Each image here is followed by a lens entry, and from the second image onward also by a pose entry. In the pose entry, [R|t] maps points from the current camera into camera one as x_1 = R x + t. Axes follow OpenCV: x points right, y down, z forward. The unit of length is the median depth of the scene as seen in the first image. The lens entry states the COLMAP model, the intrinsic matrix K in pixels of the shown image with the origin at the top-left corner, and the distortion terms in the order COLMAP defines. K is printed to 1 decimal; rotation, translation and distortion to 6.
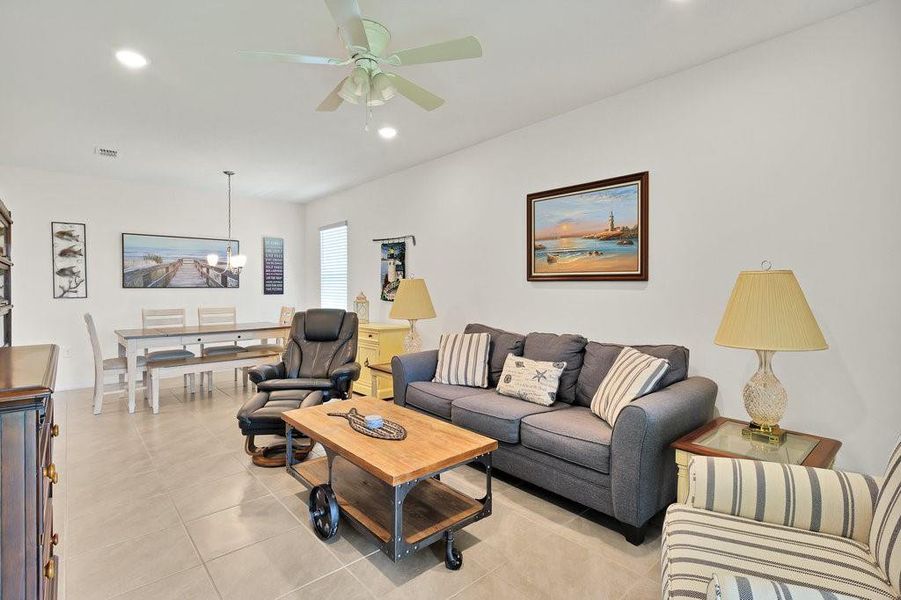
lens RADIAL K [[429.8, 0, 470.7], [0, 429.8, 299.1], [0, 0, 1]] dist [0.006424, -0.001315]
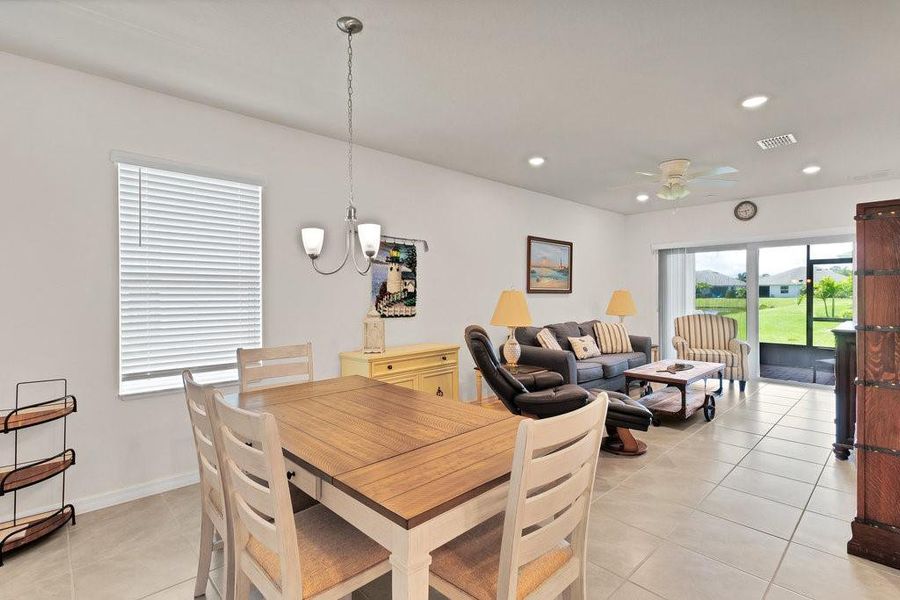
lens RADIAL K [[429.3, 0, 455.9], [0, 429.3, 297.2], [0, 0, 1]] dist [0.006424, -0.001315]
pose [[-0.012875, -0.012451, 0.999840, -1.387597], [0.030406, 0.999455, 0.012837, -0.055243], [-0.999455, 0.030566, -0.012490, 1.291989]]
